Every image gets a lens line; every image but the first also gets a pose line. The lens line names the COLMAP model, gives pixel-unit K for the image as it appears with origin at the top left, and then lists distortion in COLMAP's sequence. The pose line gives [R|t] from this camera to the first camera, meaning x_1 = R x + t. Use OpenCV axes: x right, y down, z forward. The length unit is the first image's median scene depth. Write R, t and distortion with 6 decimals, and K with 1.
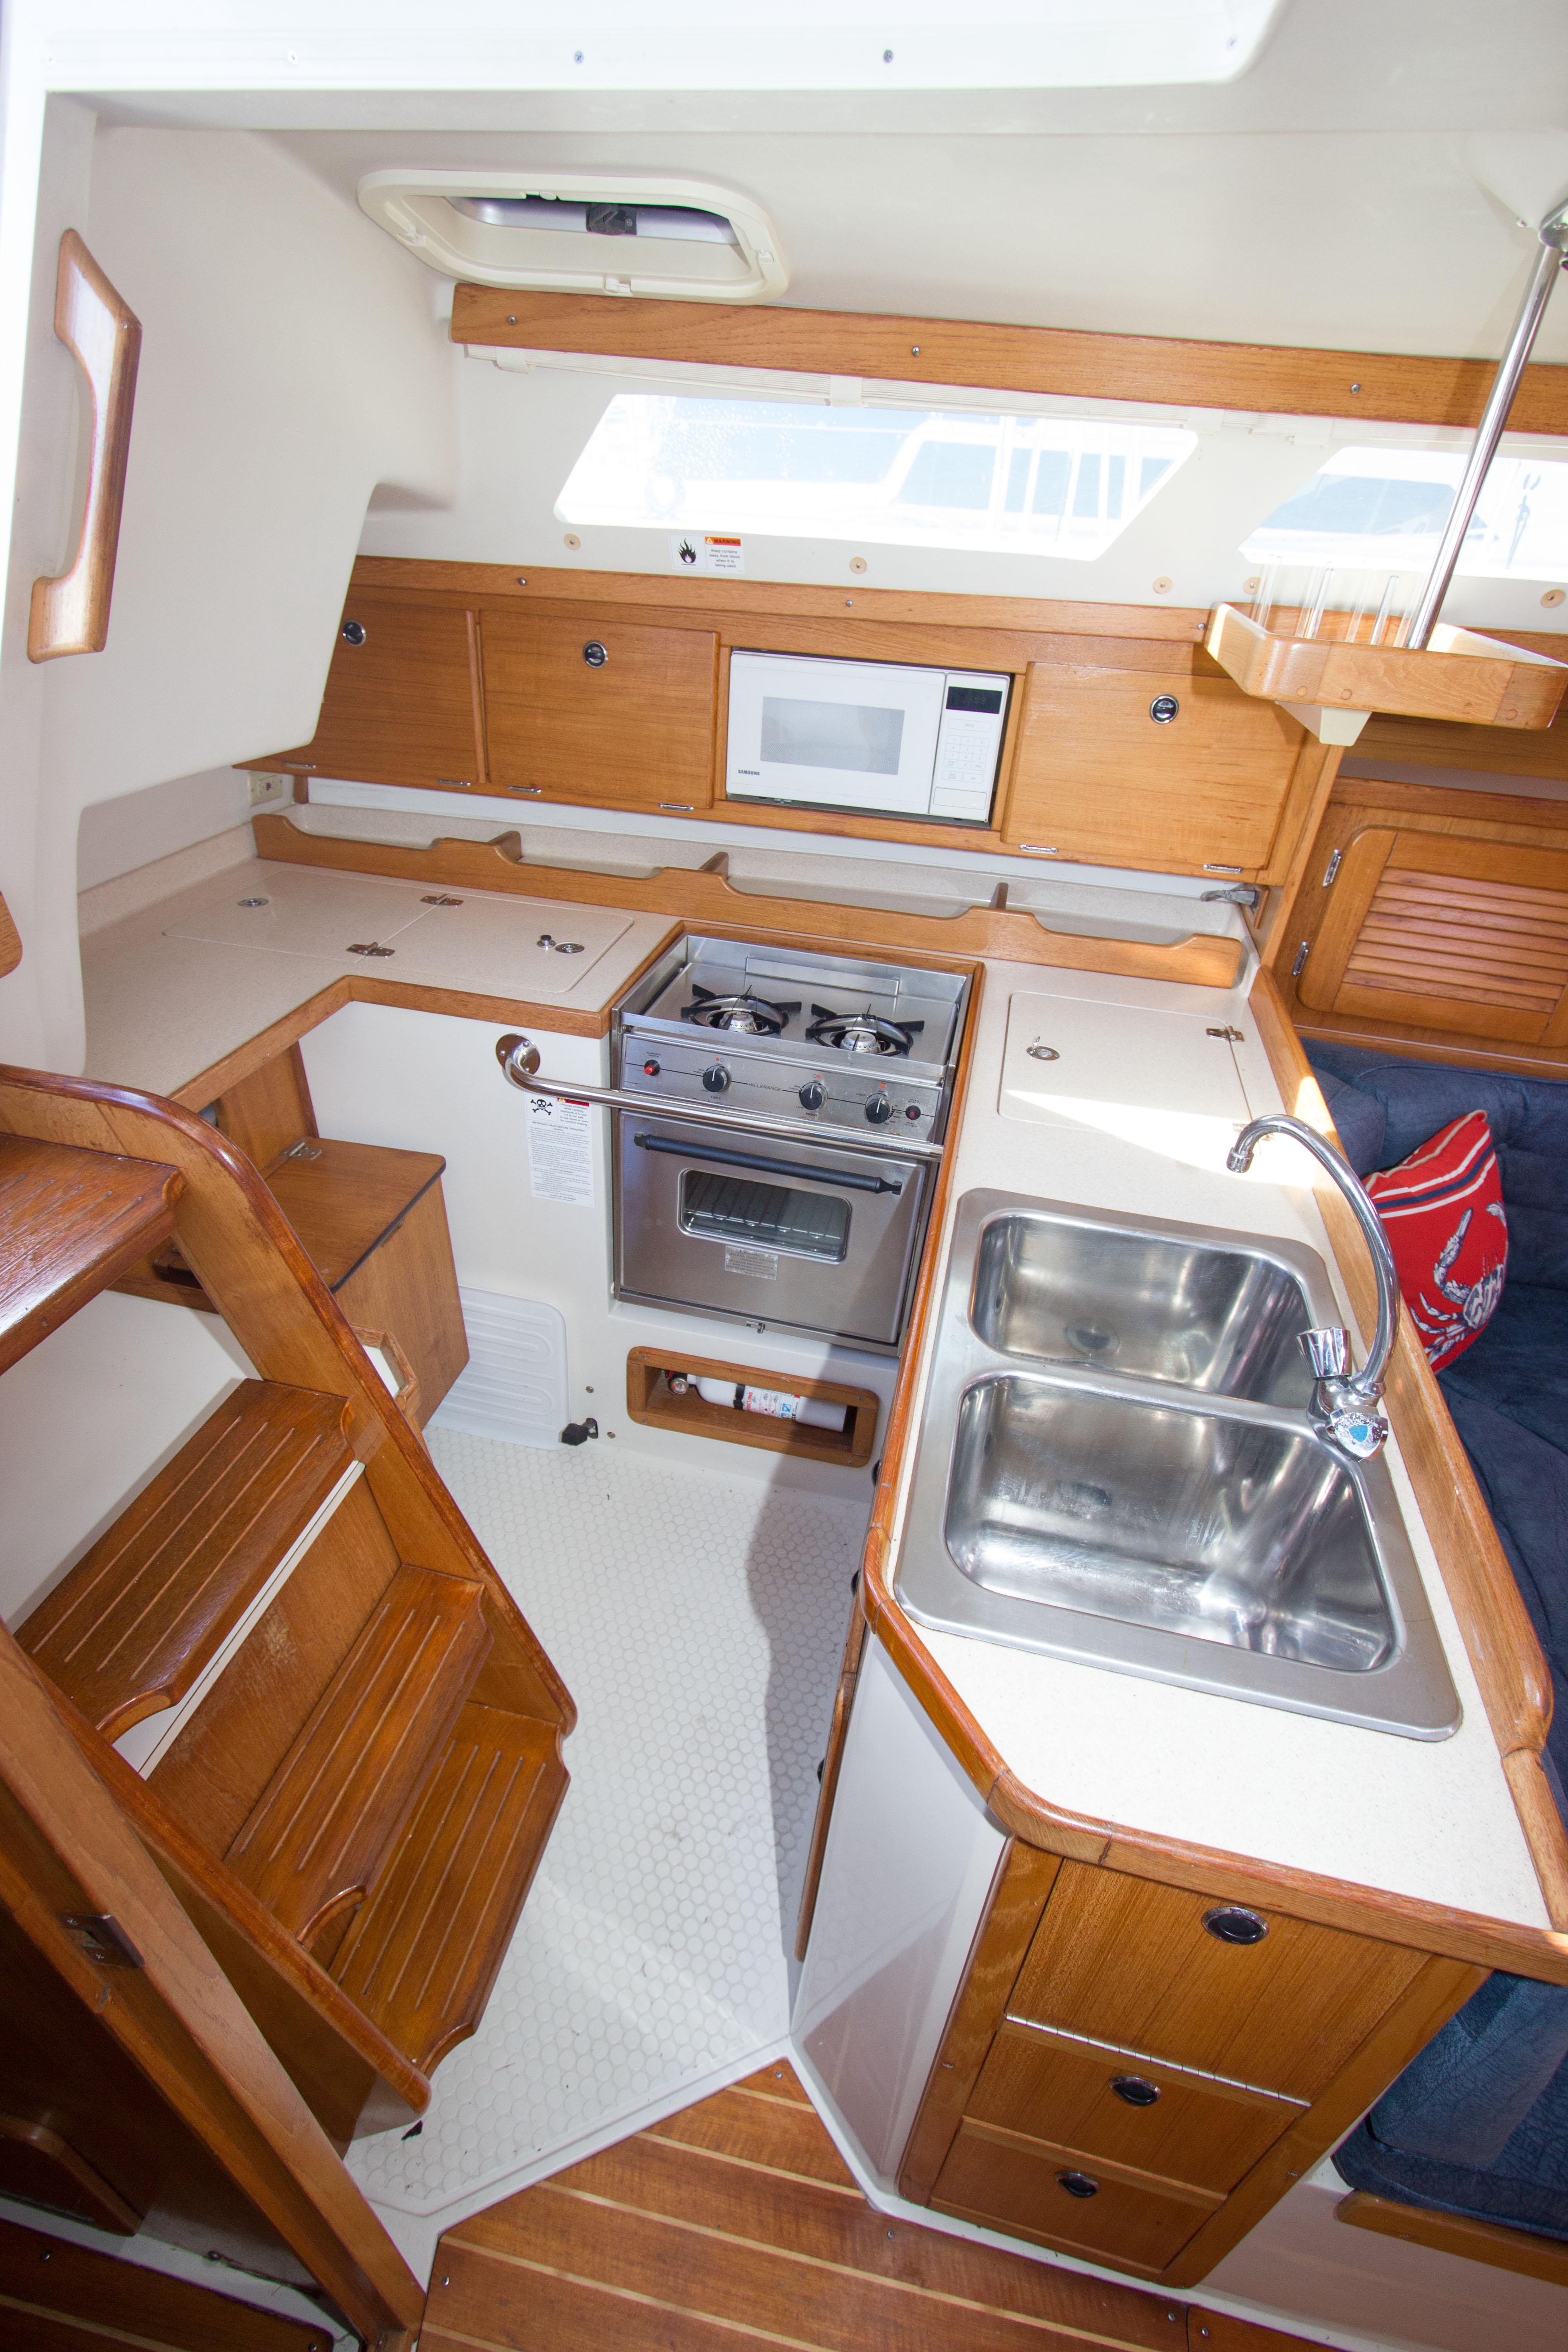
lens RADIAL K [[1081.2, 0, 781.6], [0, 1081.2, 1194.7], [0, 0, 1]] dist [-0.023171, 0.005222]
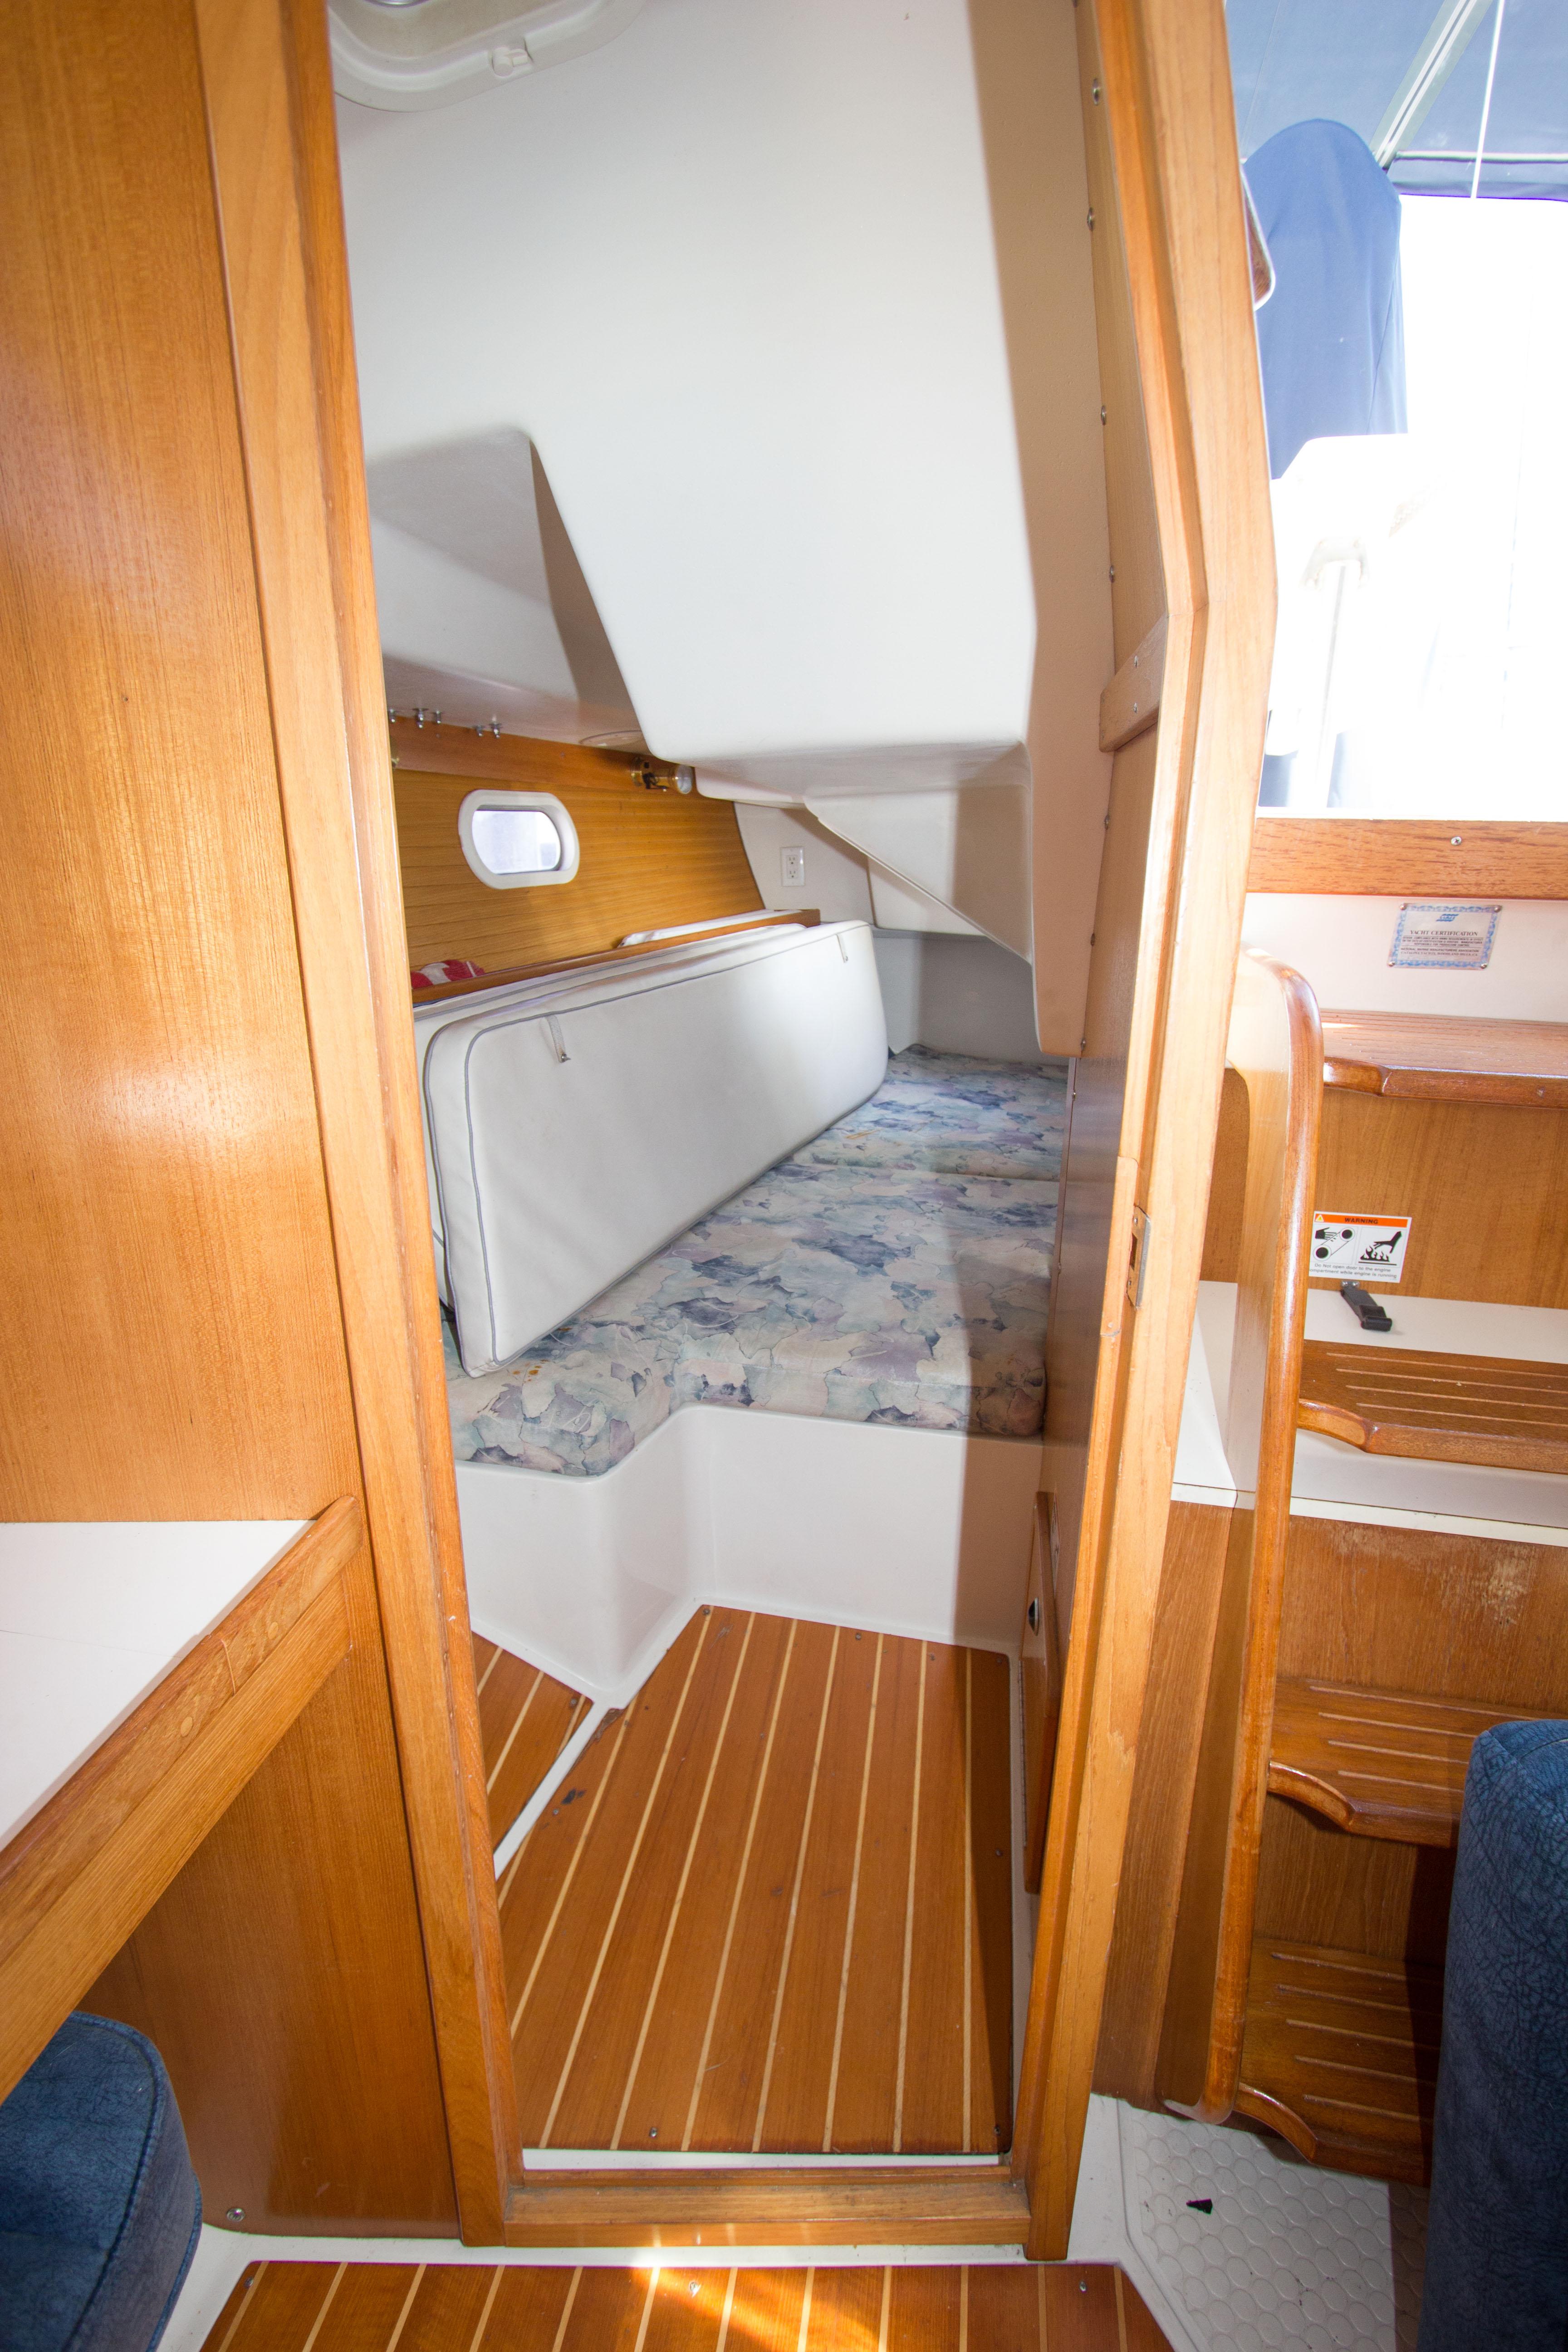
lens RADIAL K [[1077.9, 0, 779.4], [0, 1077.9, 1188.5], [0, 0, 1]] dist [-0.016999, -0.000202]
pose [[0.008516, 0.256799, -0.966427, 0.167405], [-0.563350, 0.799728, 0.207540, 0.198909], [0.826175, 0.542669, 0.151478, 0.141416]]
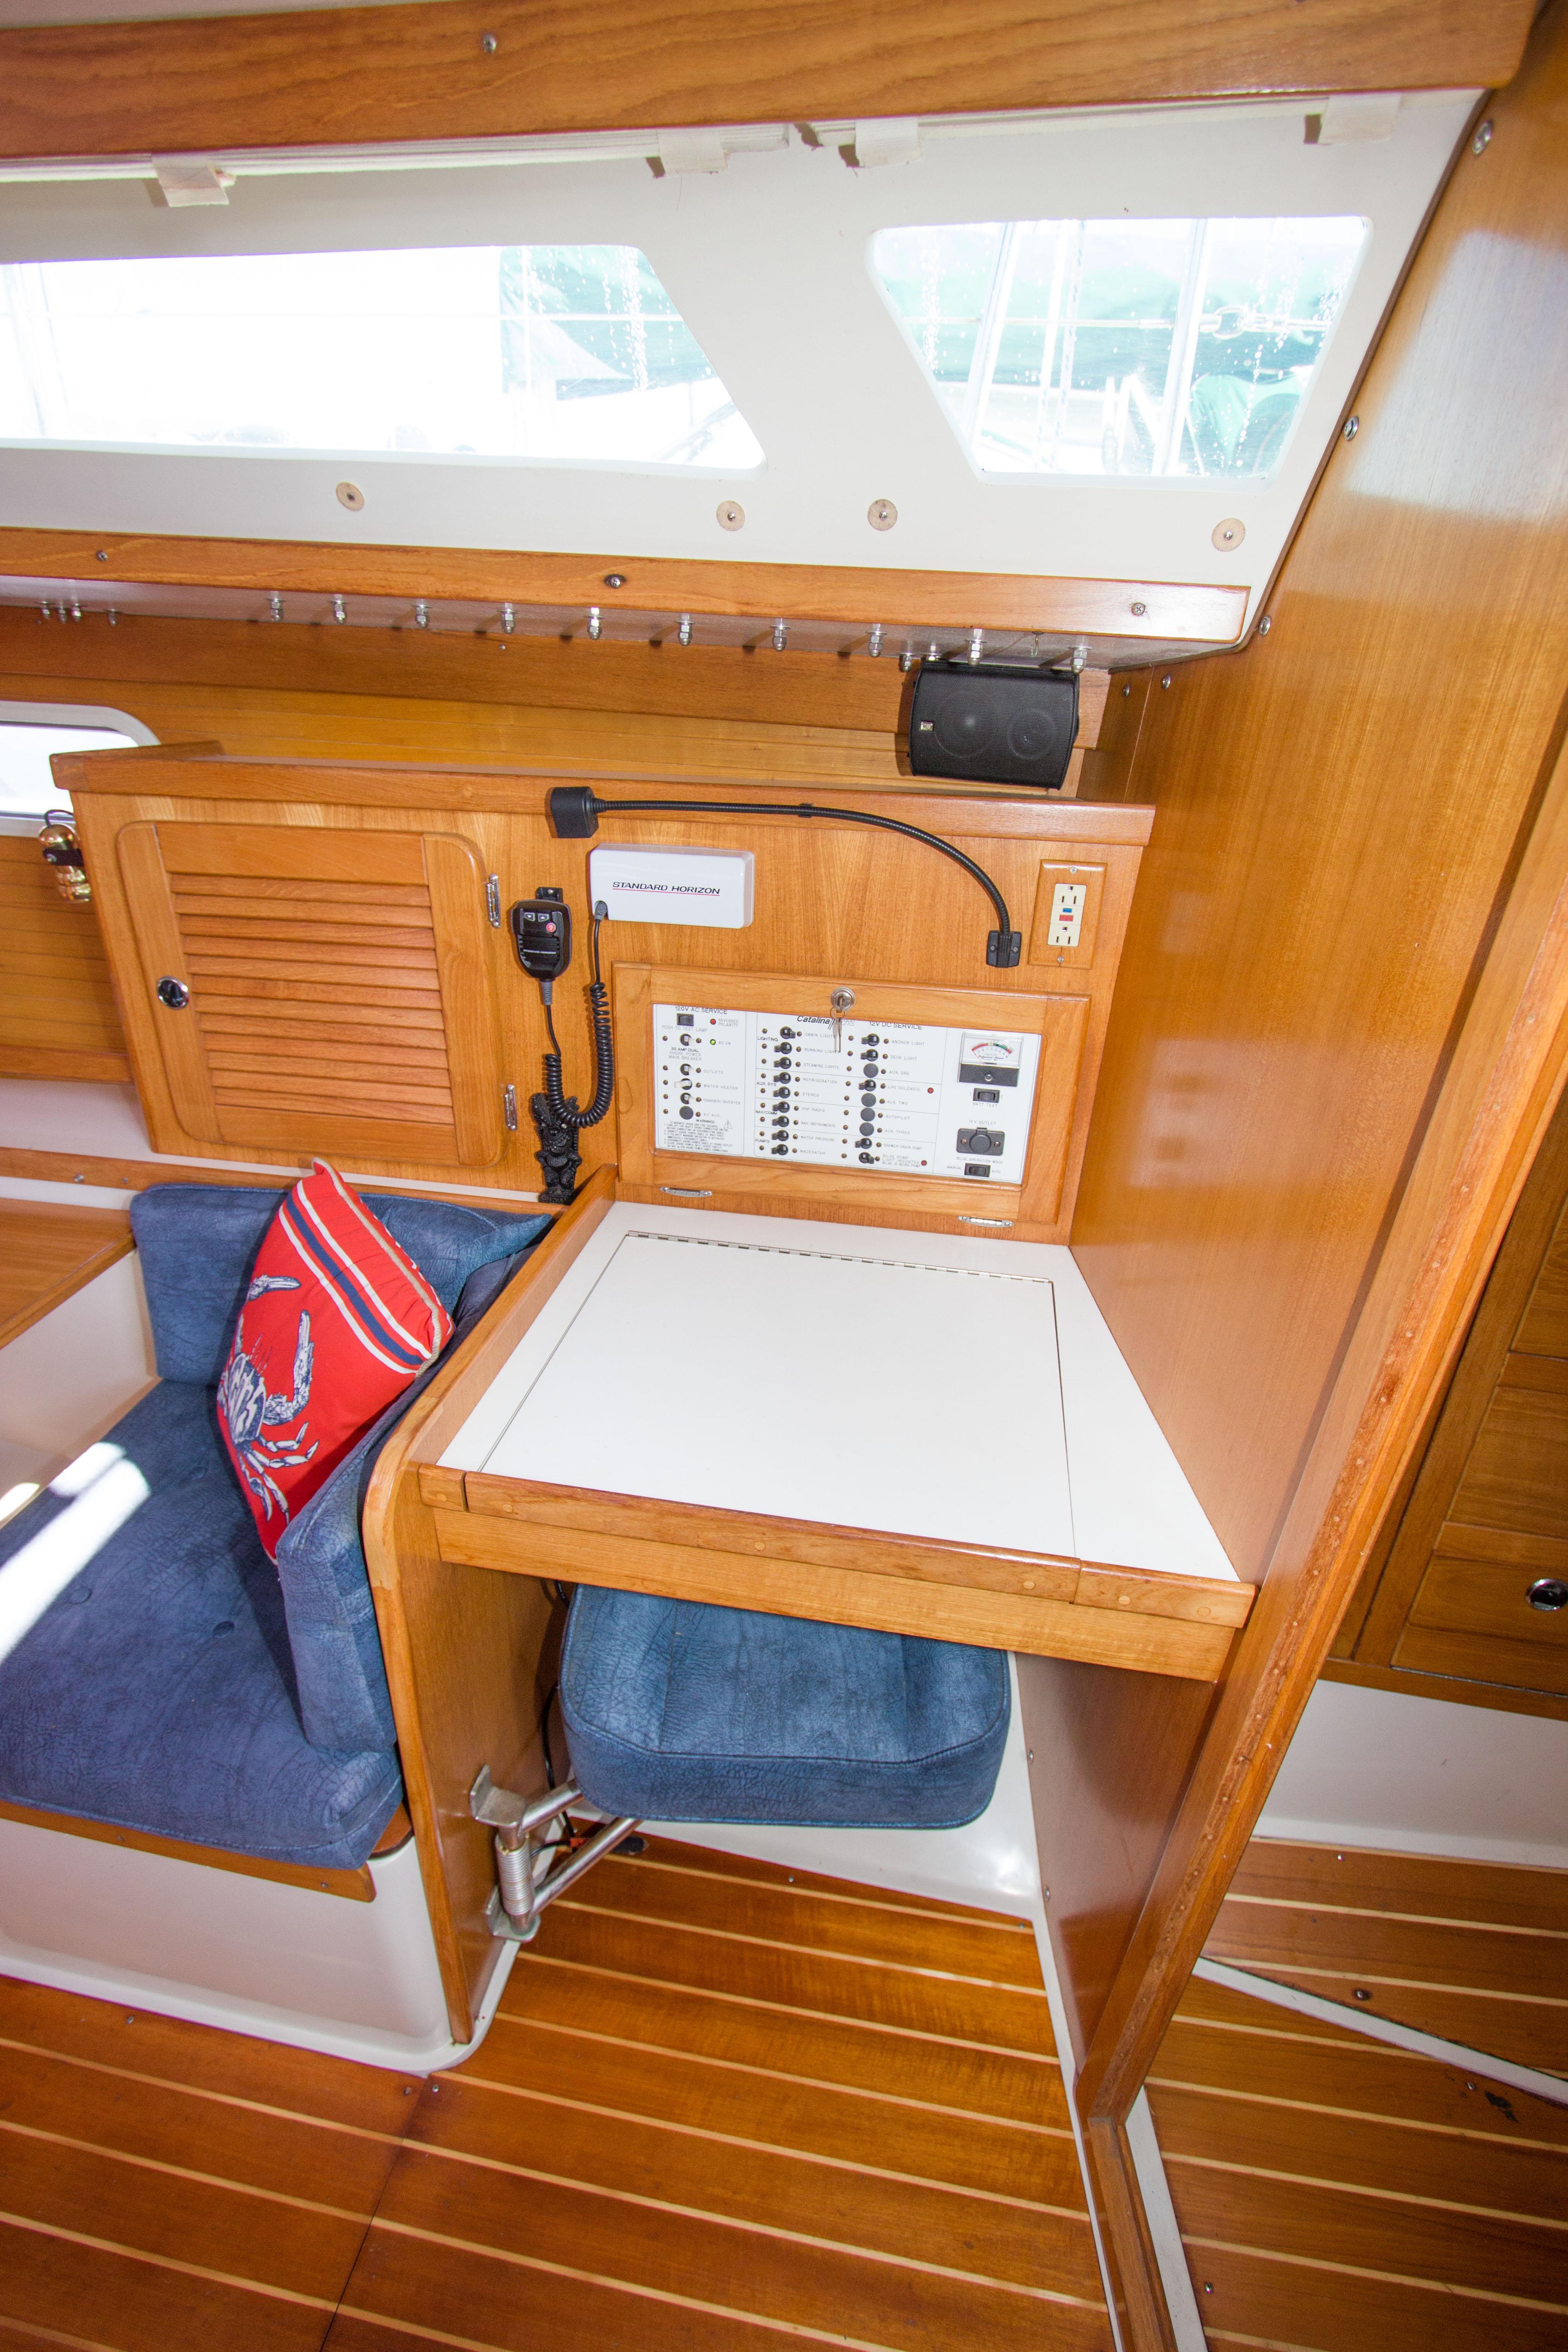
lens RADIAL K [[1081.2, 0, 781.6], [0, 1081.2, 1194.7], [0, 0, 1]] dist [-0.023171, 0.005222]
pose [[-0.995827, -0.077101, -0.048819, 0.044944], [-0.079945, 0.479073, 0.874127, -0.017640], [-0.044008, 0.874382, -0.483238, 0.219542]]
